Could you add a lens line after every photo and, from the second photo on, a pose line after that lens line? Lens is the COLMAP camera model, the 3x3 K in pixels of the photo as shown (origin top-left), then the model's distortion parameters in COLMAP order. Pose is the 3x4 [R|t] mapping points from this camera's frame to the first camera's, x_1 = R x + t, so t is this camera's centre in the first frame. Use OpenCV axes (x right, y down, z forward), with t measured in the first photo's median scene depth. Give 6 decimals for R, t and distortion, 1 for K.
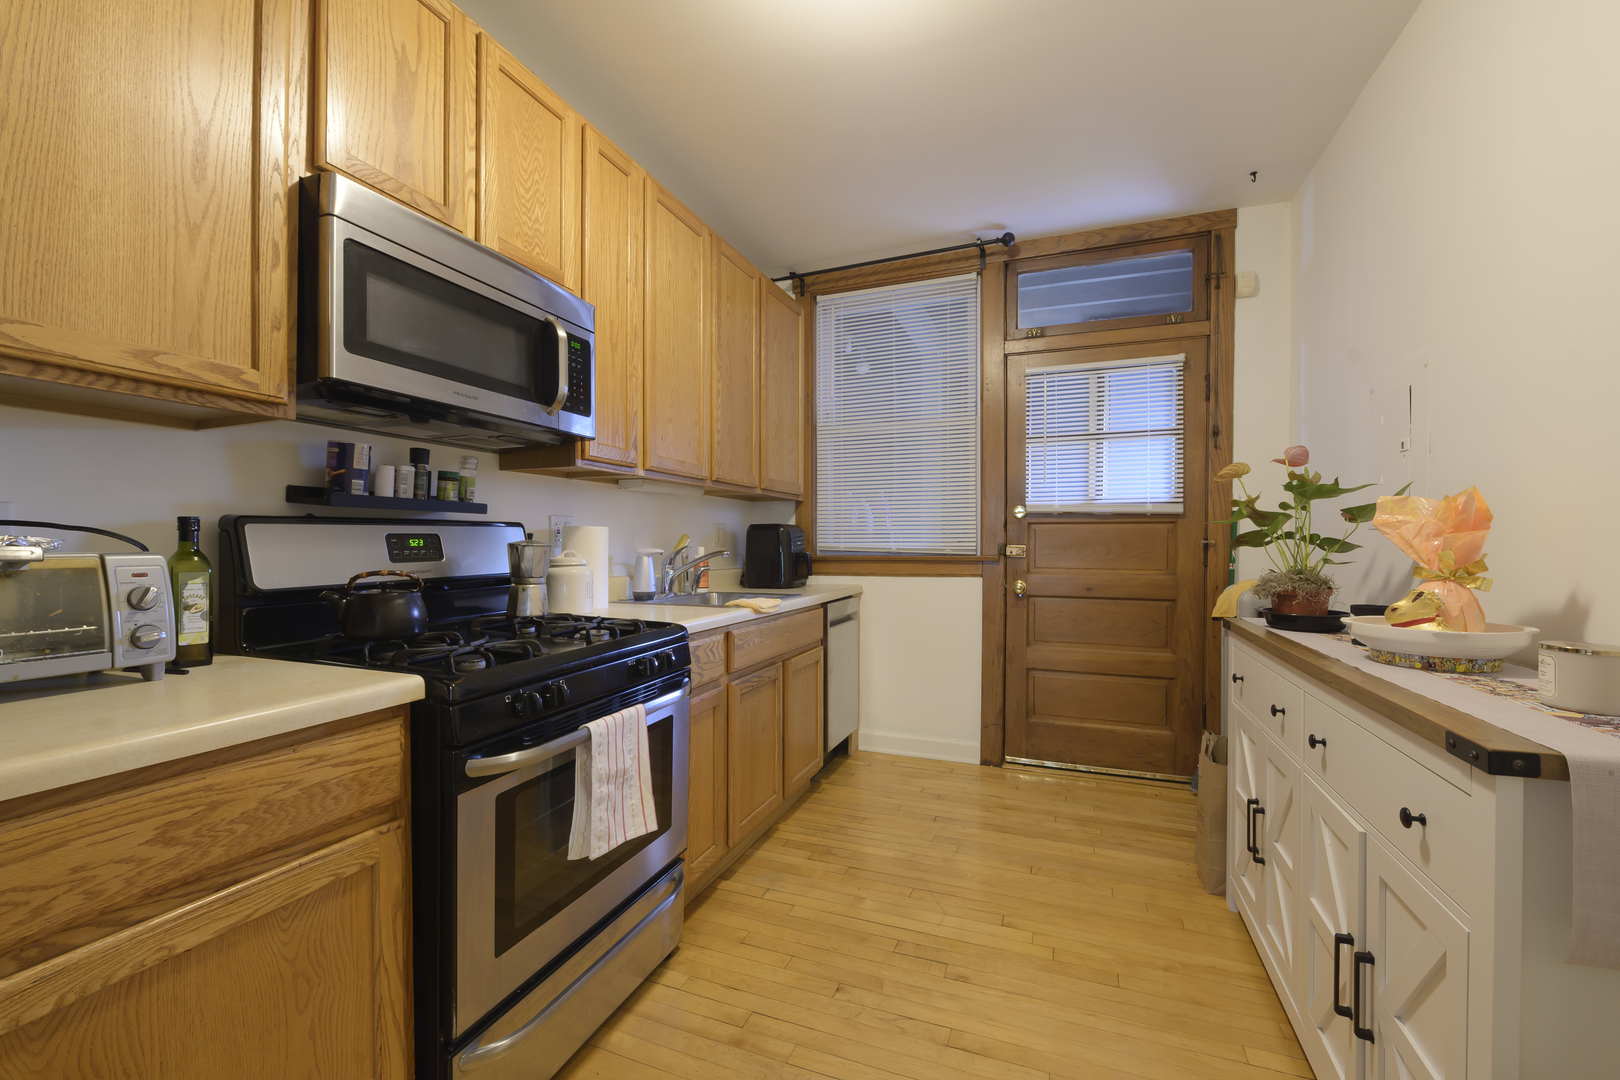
lens RADIAL K [[688.2, 0, 769.1], [0, 688.2, 543.8], [0, 0, 1]] dist [-0.007505, -0.000417]
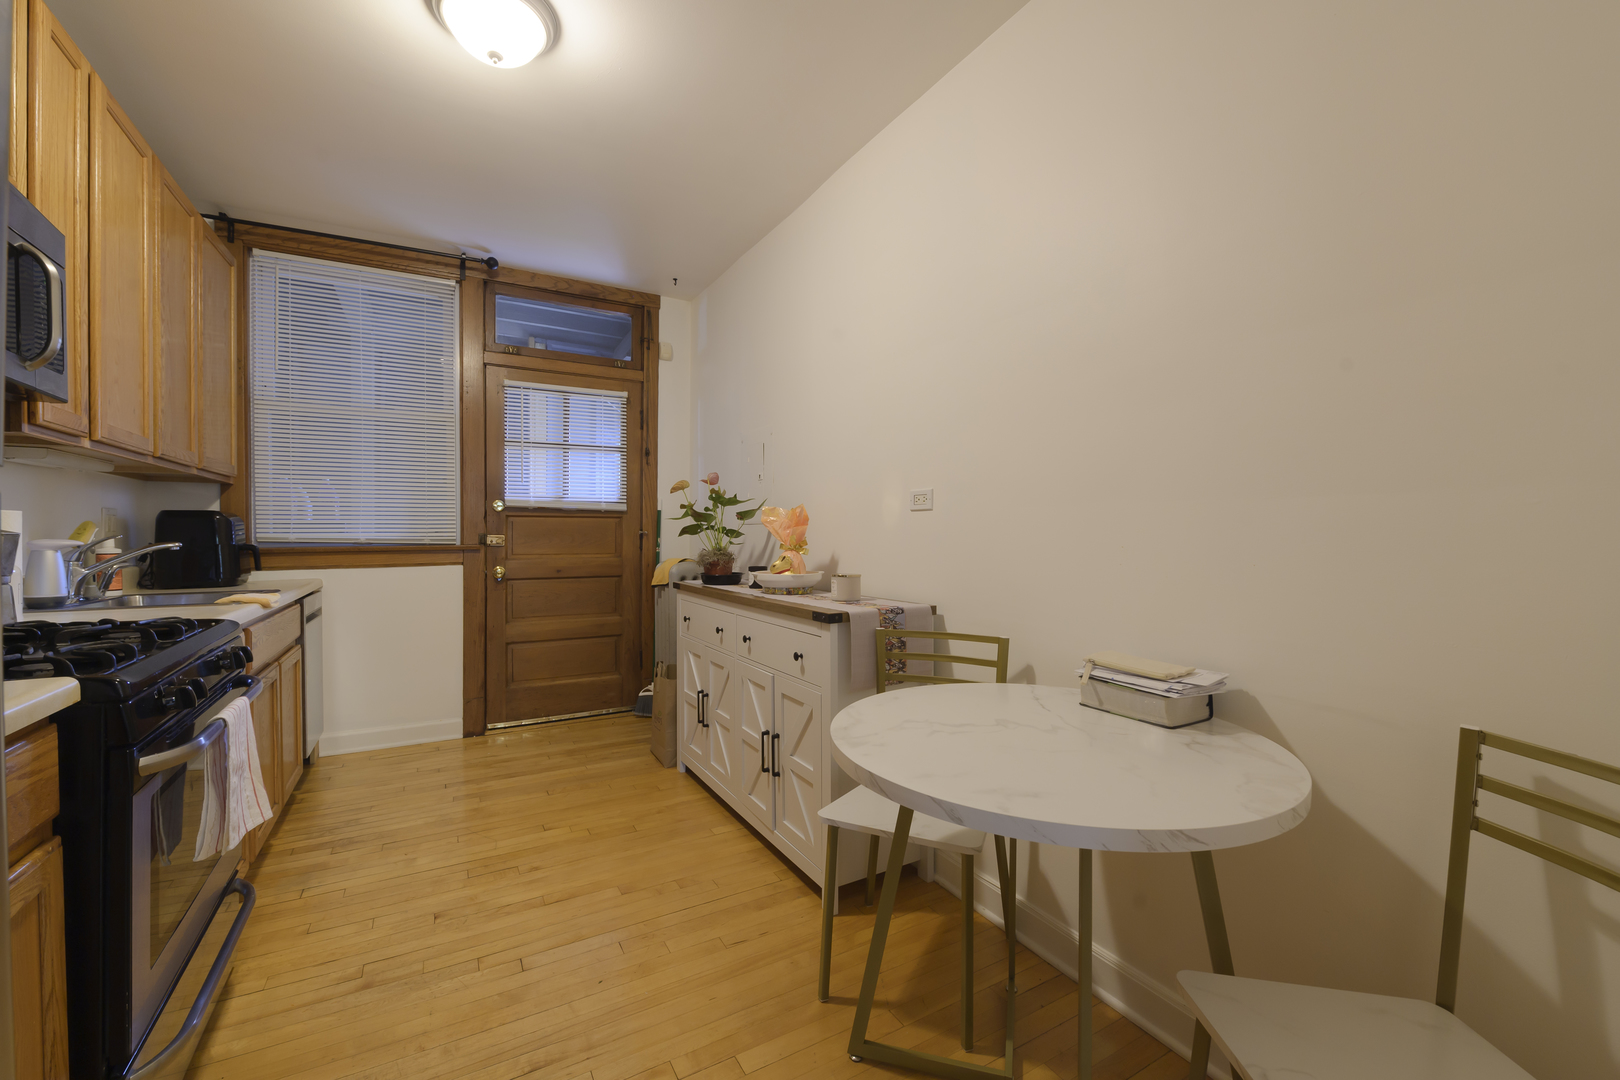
lens RADIAL K [[670.7, 0, 835.1], [0, 670.7, 542.3], [0, 0, 1]] dist [0.000314, -0.000014]
pose [[0.596351, -0.011548, 0.802641, -0.211764], [0.003512, 0.999924, 0.011777, 0.002980], [-0.802716, -0.004204, 0.596347, -0.113029]]
